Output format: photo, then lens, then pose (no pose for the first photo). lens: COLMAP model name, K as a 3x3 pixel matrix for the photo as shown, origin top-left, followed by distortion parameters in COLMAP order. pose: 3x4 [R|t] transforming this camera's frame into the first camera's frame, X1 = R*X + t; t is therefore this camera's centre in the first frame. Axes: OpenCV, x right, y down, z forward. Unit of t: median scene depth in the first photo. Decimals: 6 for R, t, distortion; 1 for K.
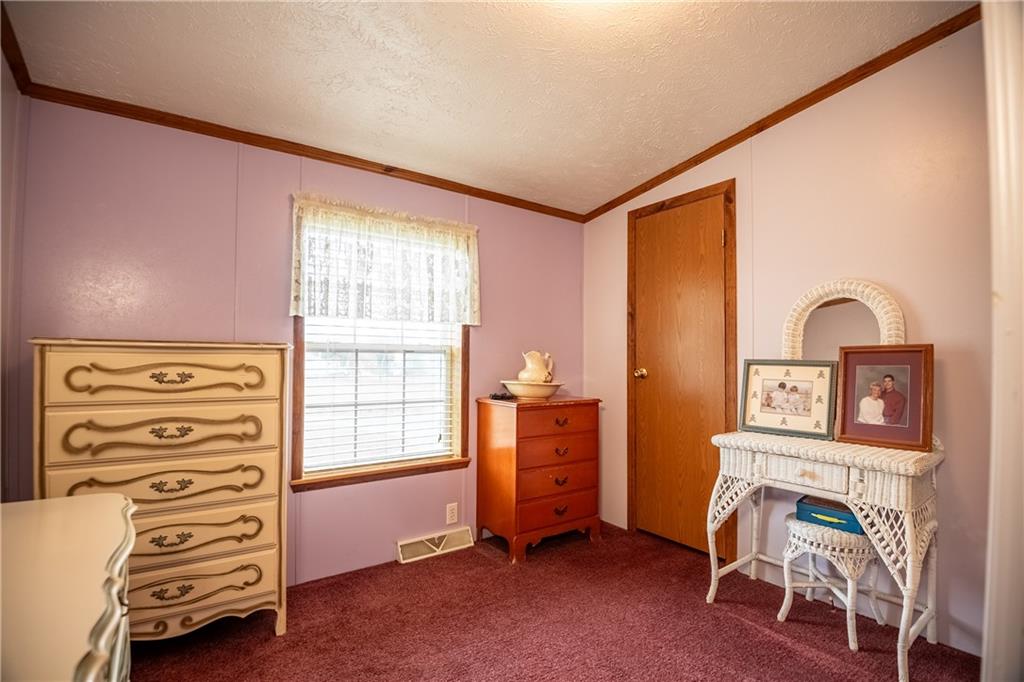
lens RADIAL K [[479.3, 0, 502.6], [0, 479.3, 356.3], [0, 0, 1]] dist [-0.002889, -0.026276]
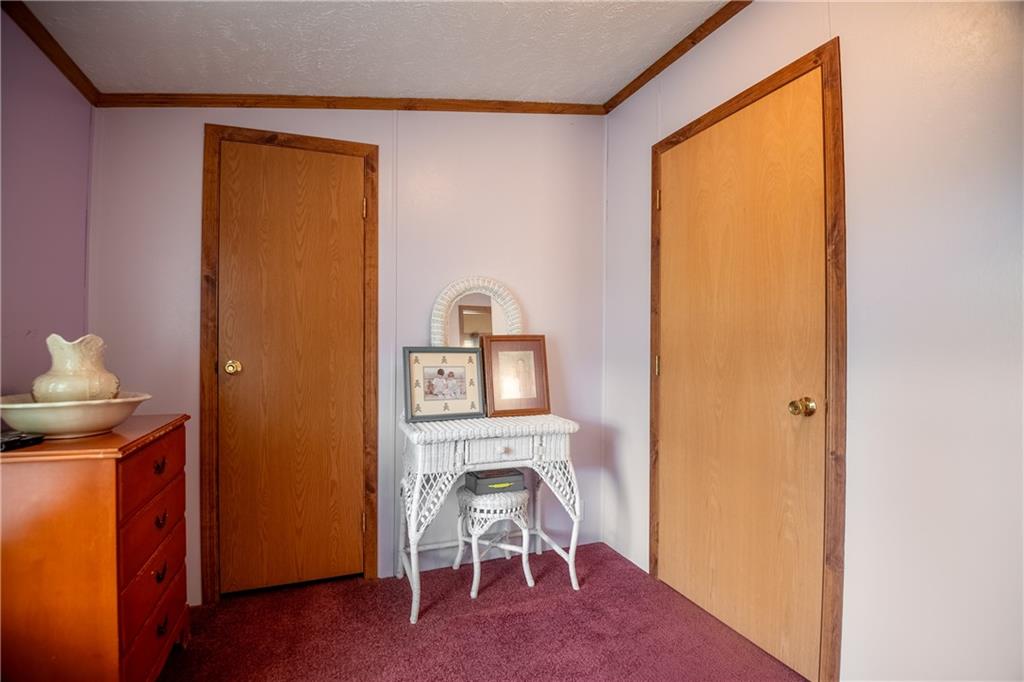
lens RADIAL K [[483.9, 0, 481.5], [0, 483.9, 342.8], [0, 0, 1]] dist [-0.002746, -0.028483]
pose [[0.253390, -0.005071, 0.967351, -0.406706], [-0.005238, 0.999964, 0.006614, -0.009162], [-0.967350, -0.006743, 0.253355, 0.671528]]
